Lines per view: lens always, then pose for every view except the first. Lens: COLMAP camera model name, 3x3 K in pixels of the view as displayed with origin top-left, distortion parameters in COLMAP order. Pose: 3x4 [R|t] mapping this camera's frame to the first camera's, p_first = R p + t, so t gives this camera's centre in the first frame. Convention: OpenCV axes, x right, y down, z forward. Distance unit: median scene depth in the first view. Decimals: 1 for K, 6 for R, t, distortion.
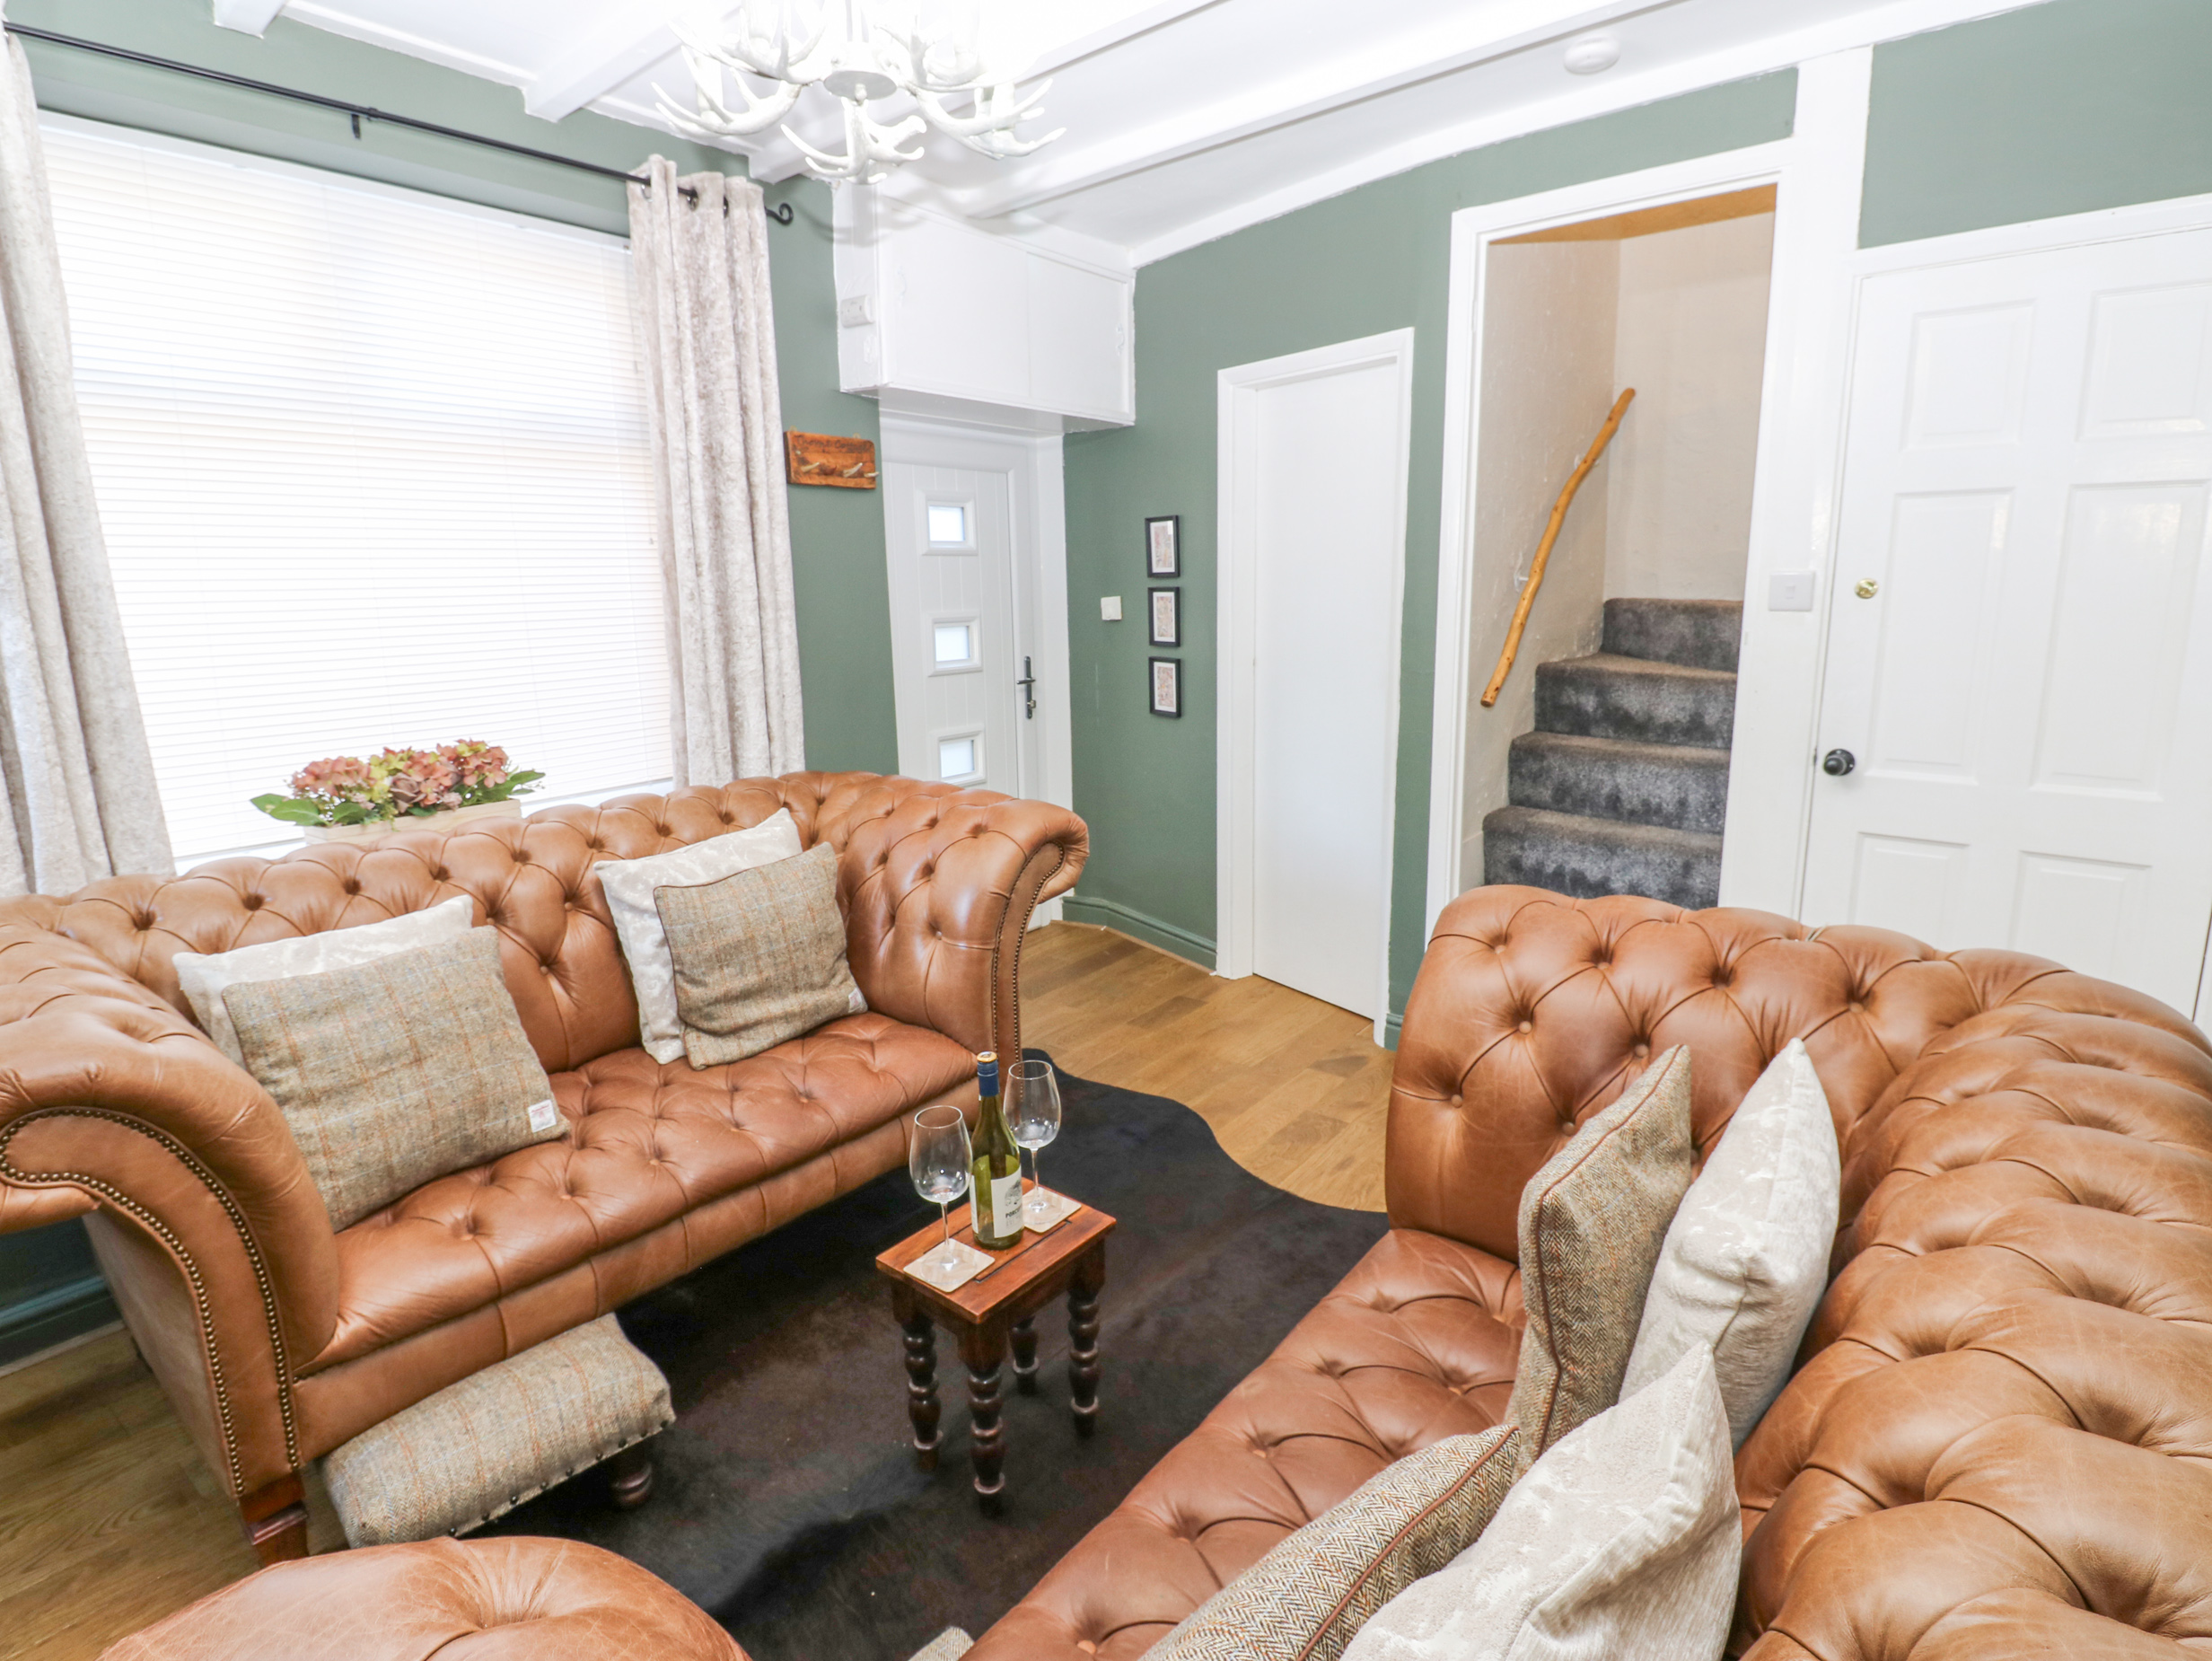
lens RADIAL K [[1151.6, 0, 1121.7], [0, 1151.6, 805.0], [0, 0, 1]] dist [0.003006, -0.016289]
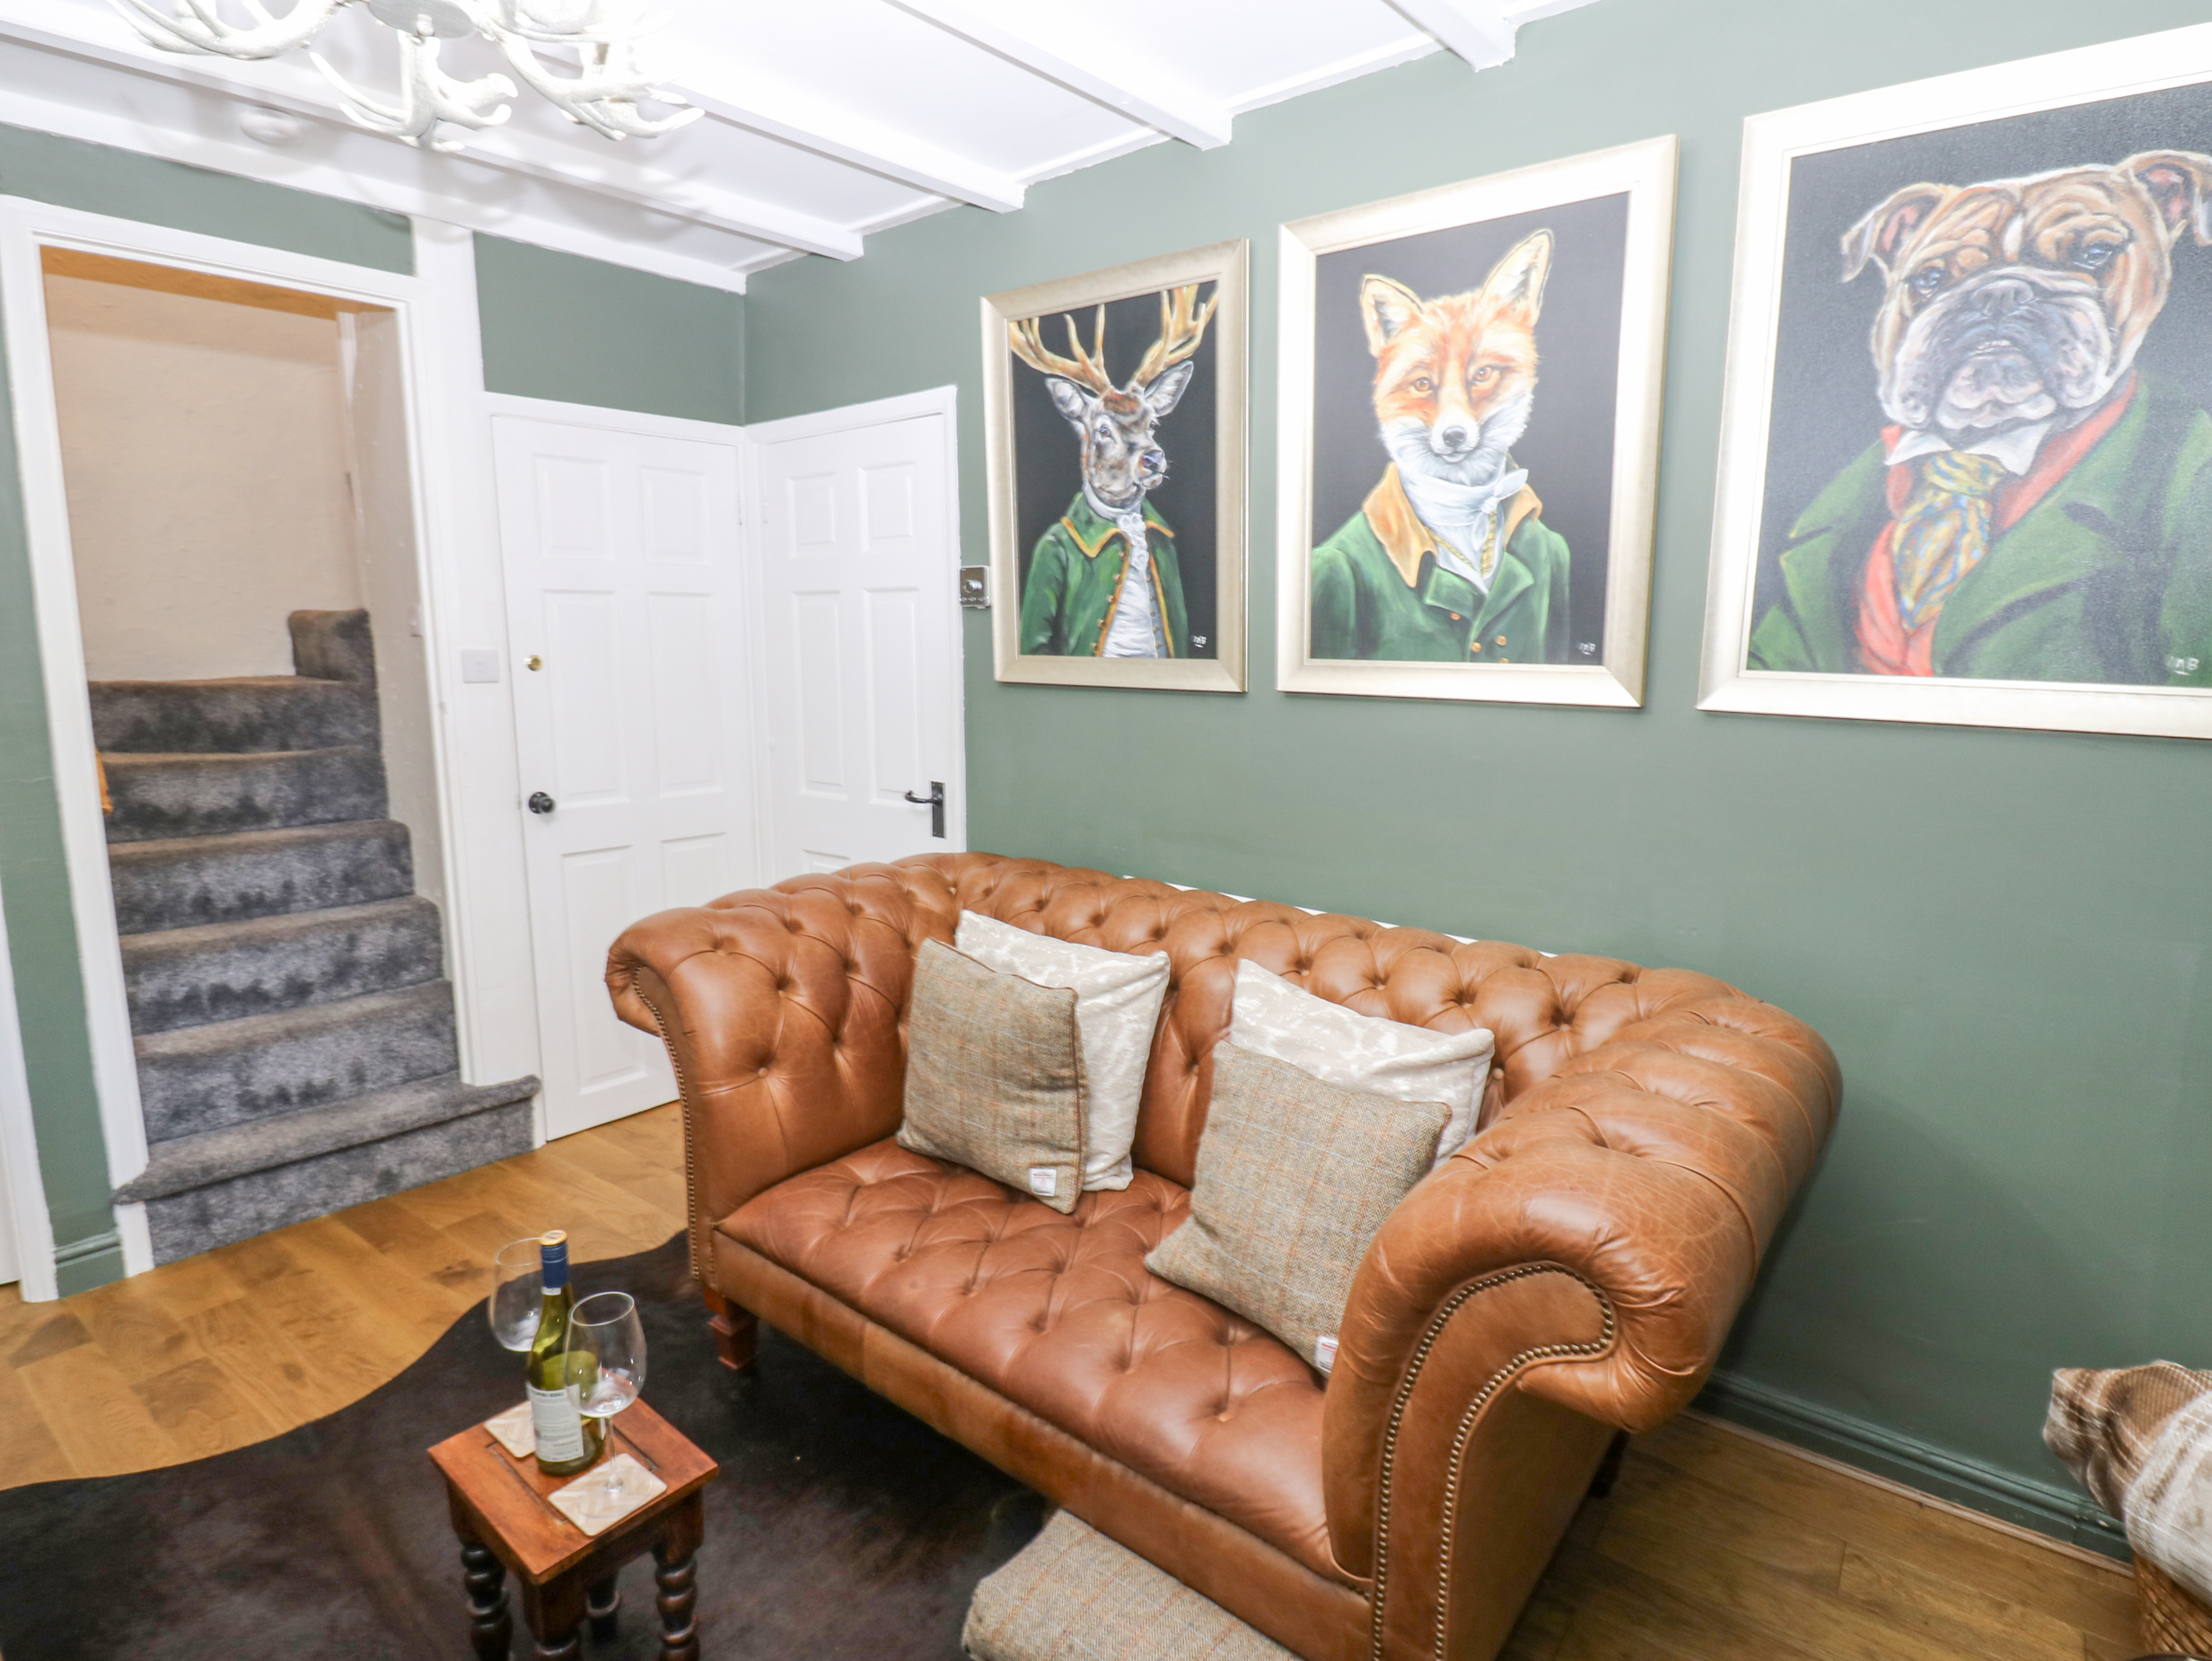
lens RADIAL K [[1151.6, 0, 1121.7], [0, 1151.6, 805.0], [0, 0, 1]] dist [0.003006, -0.016289]
pose [[-0.005646, -0.129954, 0.991504, -0.605859], [0.195416, 0.972260, 0.128545, -0.071765], [-0.980704, 0.194482, 0.019906, 0.365127]]
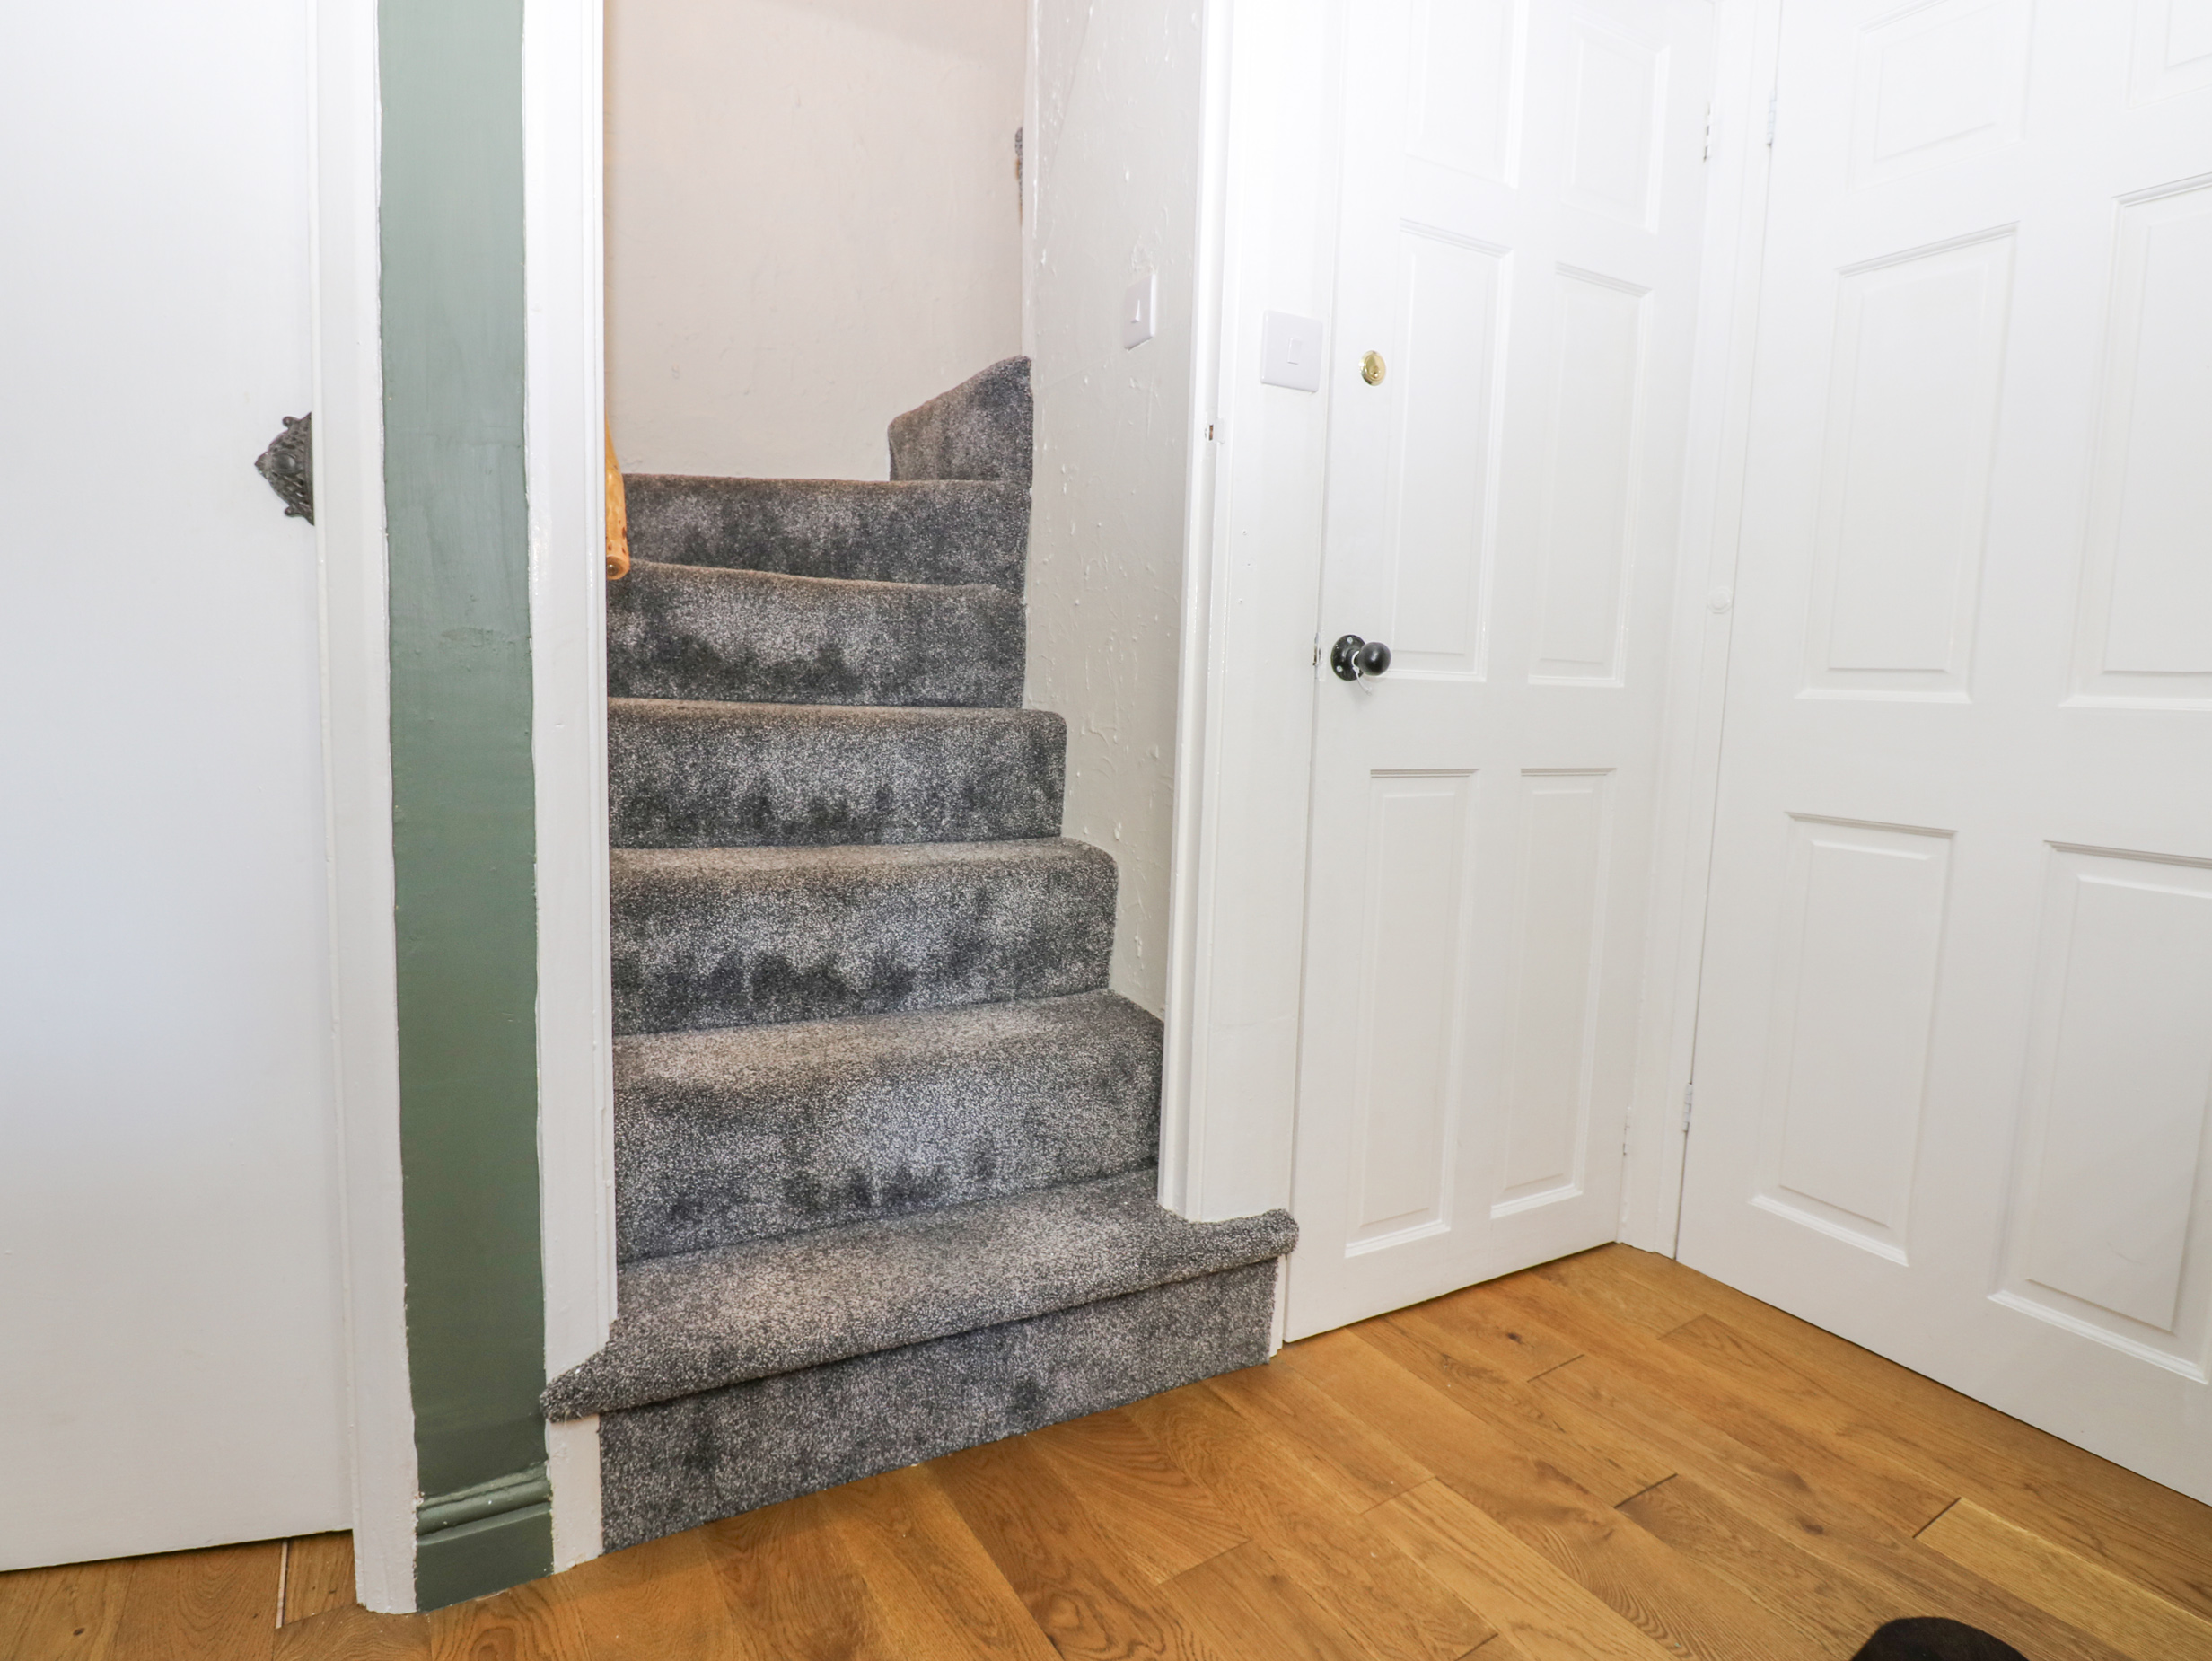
lens RADIAL K [[1151.6, 0, 1121.7], [0, 1151.6, 805.0], [0, 0, 1]] dist [0.003006, -0.016289]
pose [[0.342814, -0.075522, 0.936363, 0.012740], [0.144863, 0.989090, 0.026739, 0.005692], [-0.928167, 0.126478, 0.350014, 0.914652]]
